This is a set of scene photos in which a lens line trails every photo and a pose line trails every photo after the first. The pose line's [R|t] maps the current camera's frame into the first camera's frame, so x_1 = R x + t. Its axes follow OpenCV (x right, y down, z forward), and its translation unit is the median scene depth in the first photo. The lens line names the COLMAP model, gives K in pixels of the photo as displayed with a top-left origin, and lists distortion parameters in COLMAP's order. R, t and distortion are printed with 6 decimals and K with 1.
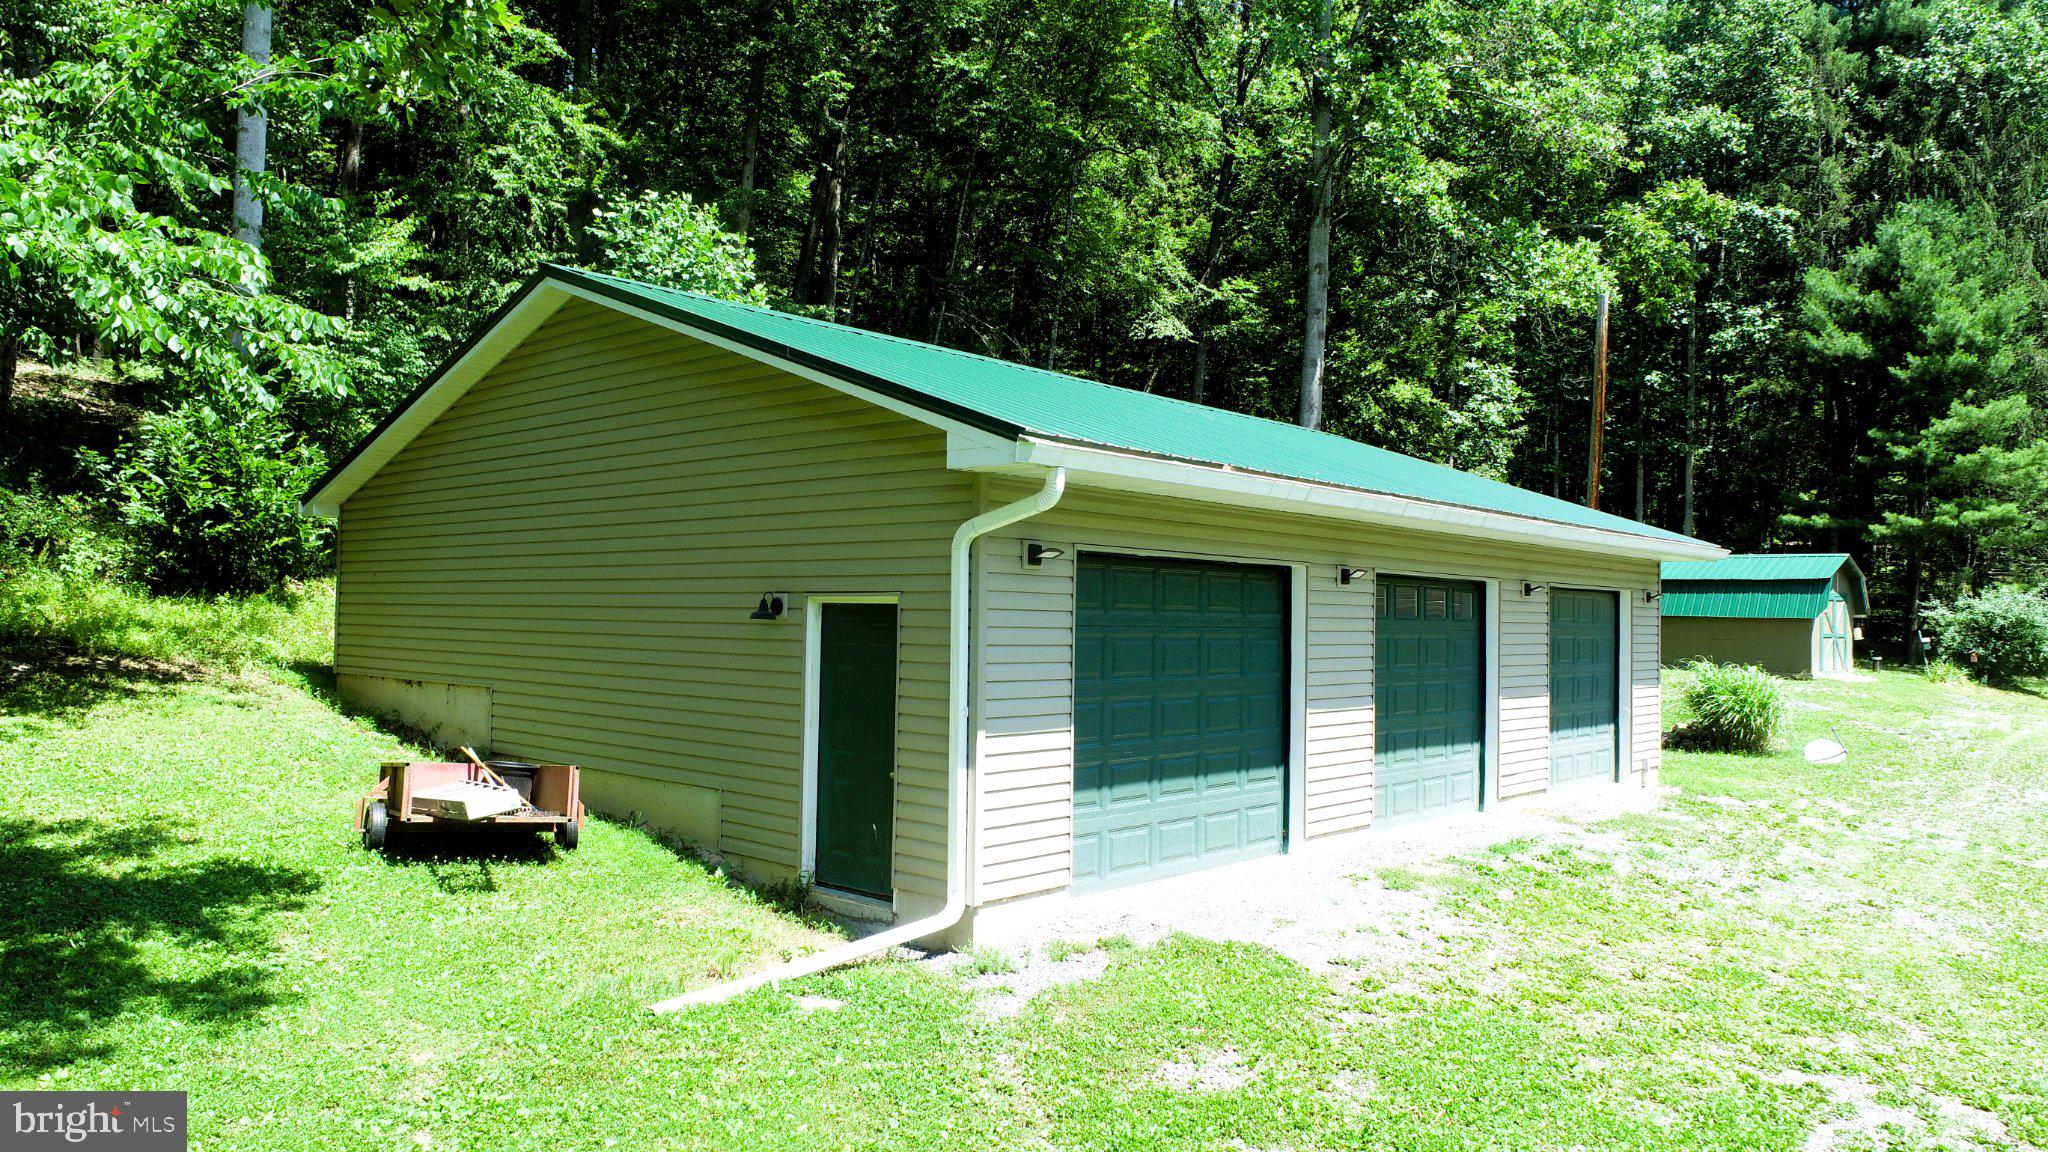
lens RADIAL K [[1386.3, 0, 1029.2], [0, 1386.3, 578.0], [0, 0, 1]] dist [-0.010897, 0.003297]
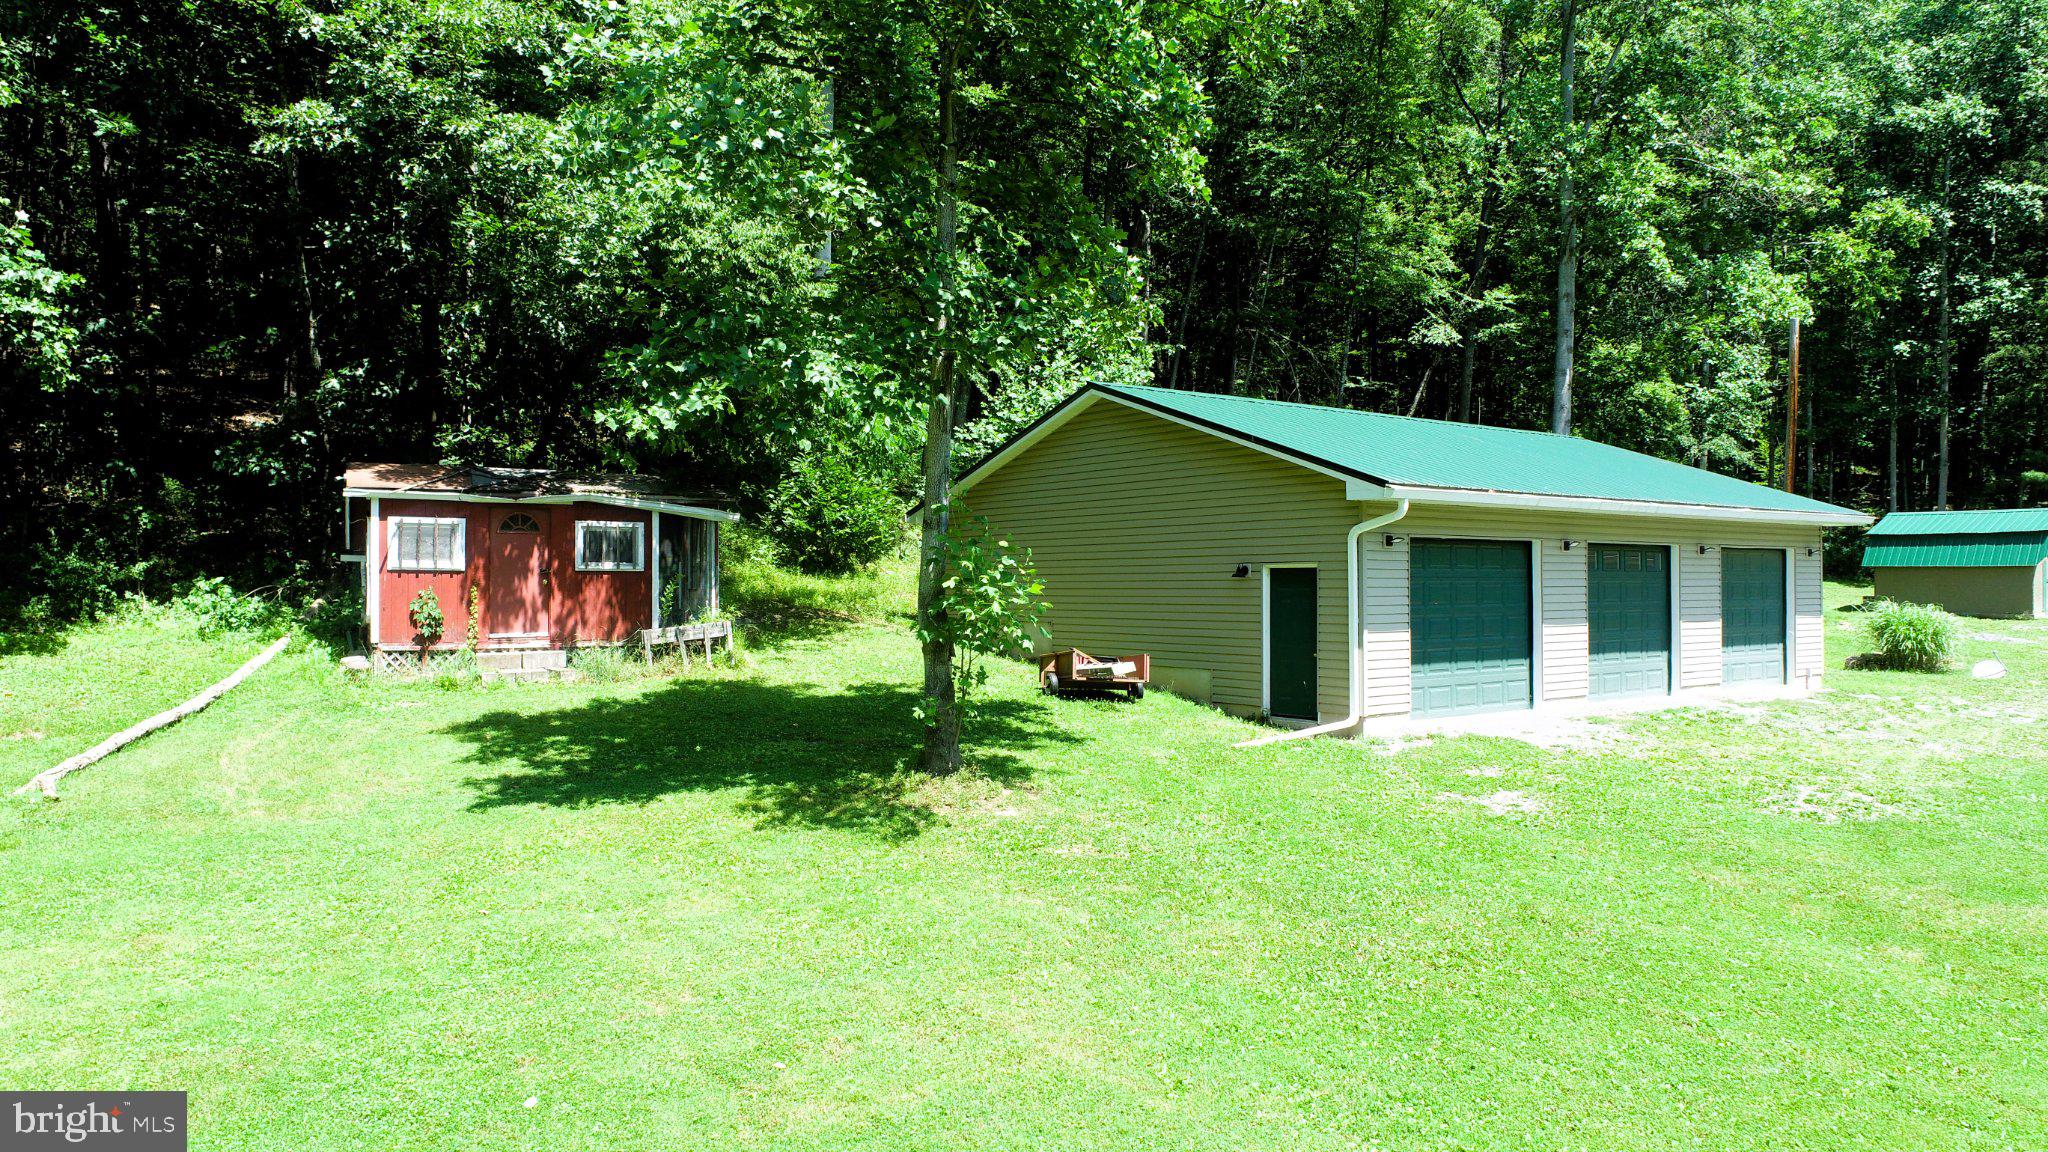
lens RADIAL K [[1387.5, 0, 1024.0], [0, 1387.5, 576.0], [0, 0, 1]] dist [-0.010729, 0.005193]
pose [[0.982030, -0.020917, -0.187560, -0.055007], [0.024893, 0.999512, 0.018869, -0.006870], [0.187074, -0.023199, 0.982072, -0.411165]]
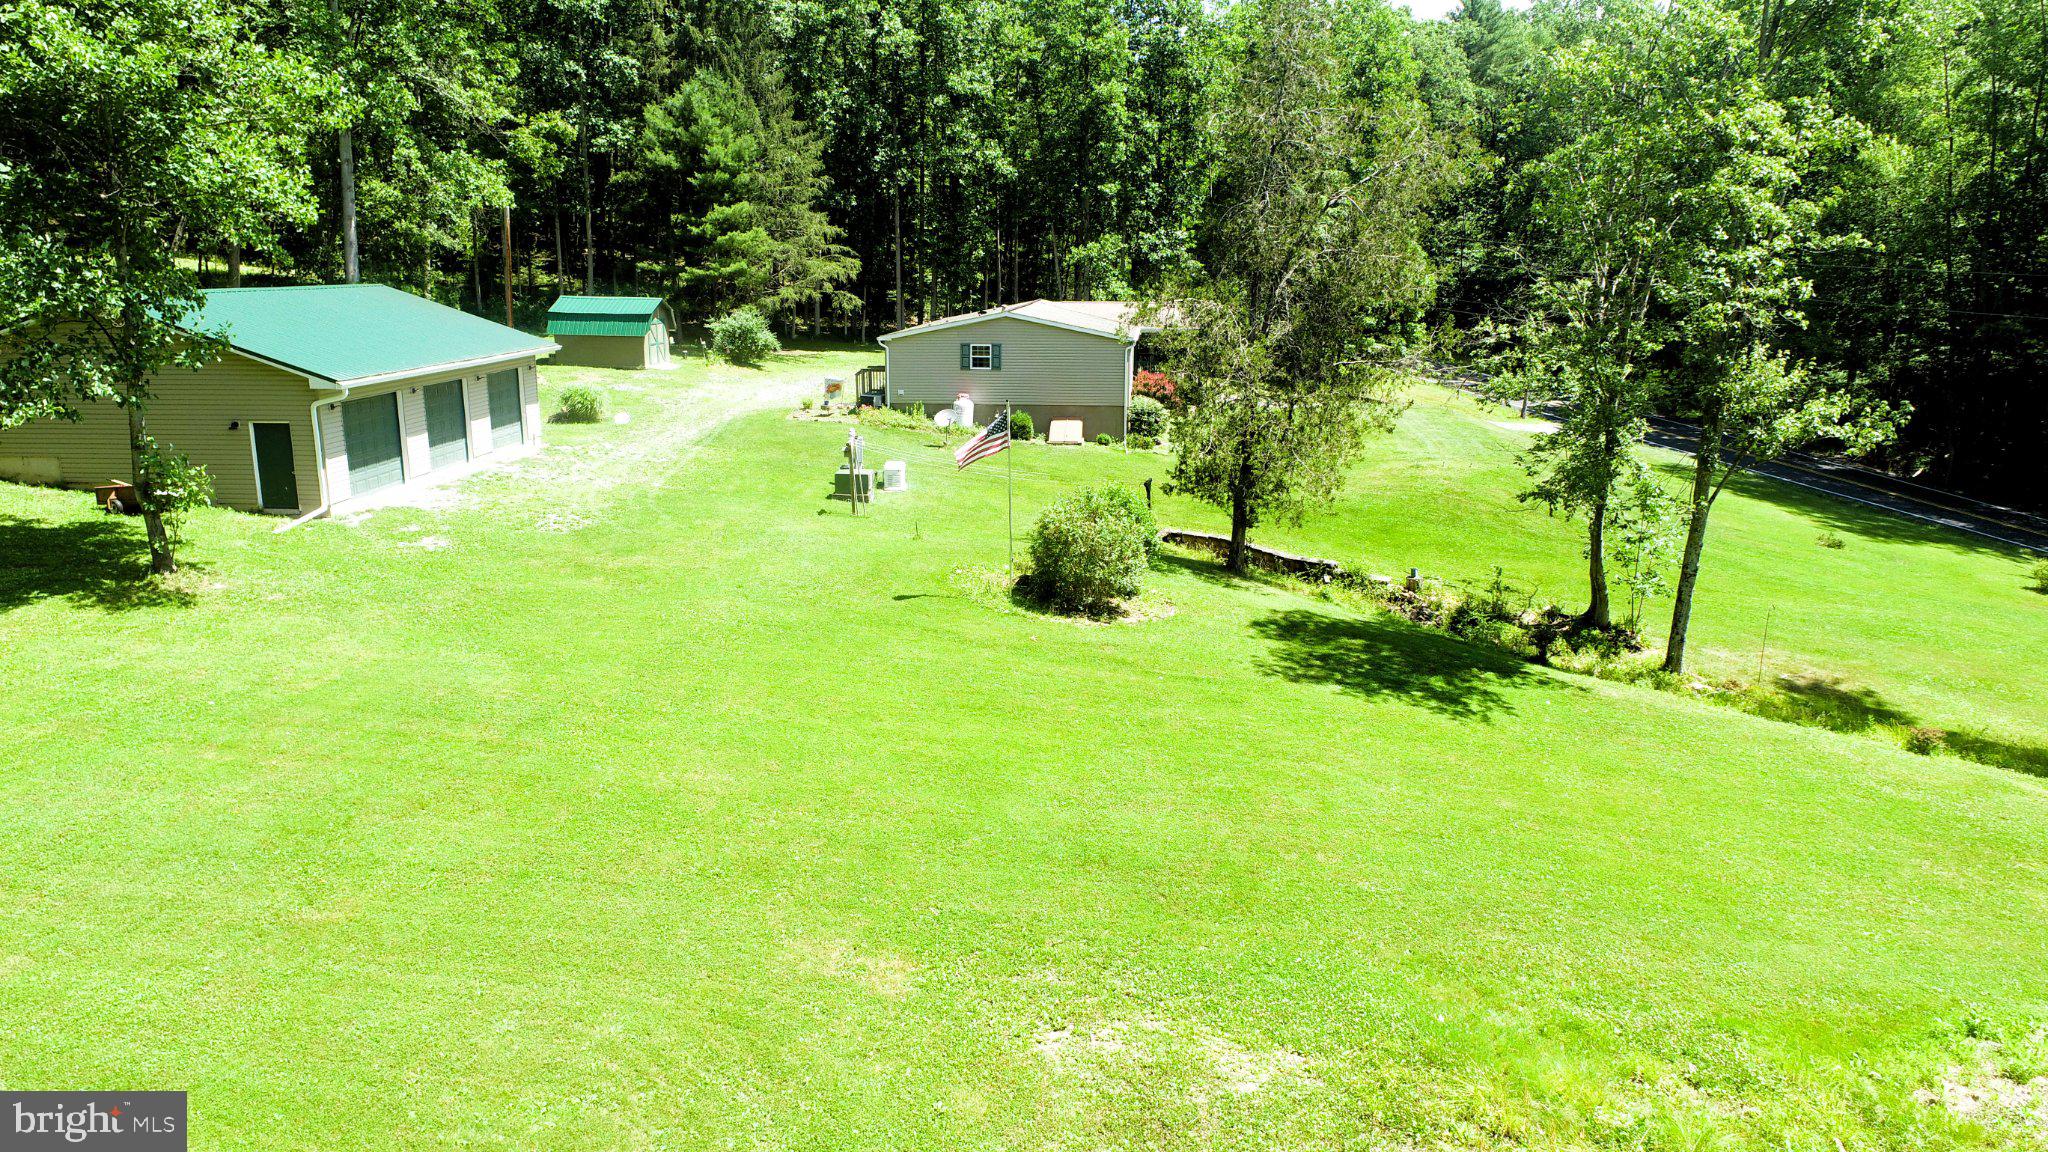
lens RADIAL K [[1386.3, 0, 1029.2], [0, 1386.3, 578.0], [0, 0, 1]] dist [-0.010897, 0.003297]
pose [[0.766010, -0.158952, 0.622866, -0.364760], [-0.009628, 0.966001, 0.258359, -0.212435], [-0.642756, -0.203902, 0.738437, -1.150846]]
